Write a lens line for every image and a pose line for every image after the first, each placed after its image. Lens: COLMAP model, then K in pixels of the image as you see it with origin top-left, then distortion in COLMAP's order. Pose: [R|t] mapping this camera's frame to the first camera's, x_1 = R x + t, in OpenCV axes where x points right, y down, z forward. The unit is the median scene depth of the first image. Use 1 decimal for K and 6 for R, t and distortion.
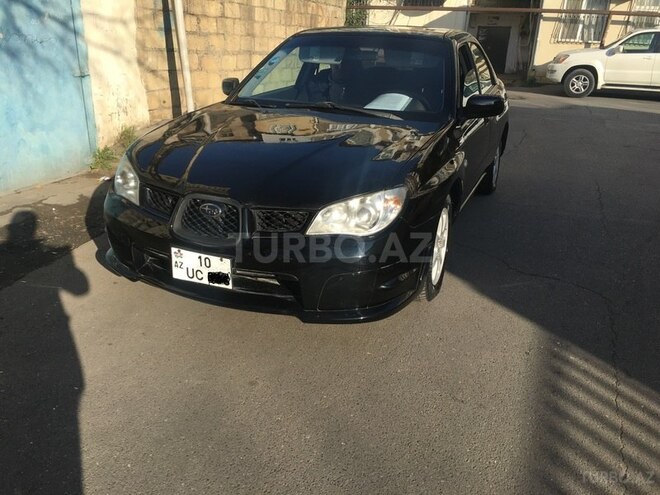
lens RADIAL K [[608.2, 0, 329.3], [0, 608.2, 246.6], [0, 0, 1]] dist [0.076313, 0.000000]
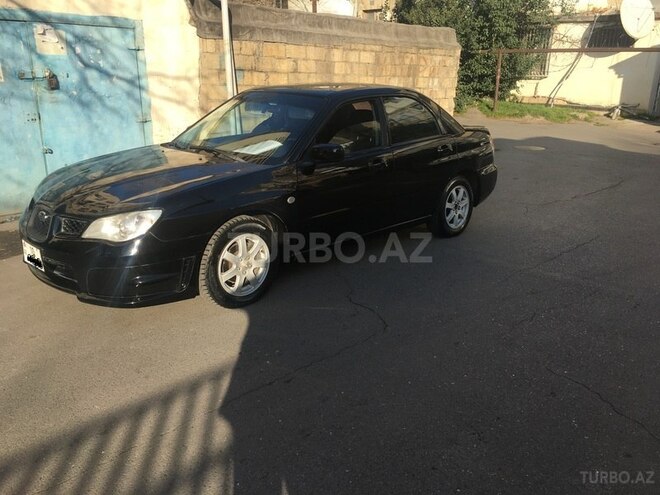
lens RADIAL K [[608.2, 0, 335.1], [0, 608.2, 245.4], [0, 0, 1]] dist [0.076313, 0.000000]
pose [[0.941163, 0.085622, -0.326928, 0.415951], [-0.105896, 0.993372, -0.044693, 0.000405], [0.320934, 0.076683, 0.943992, -0.069973]]
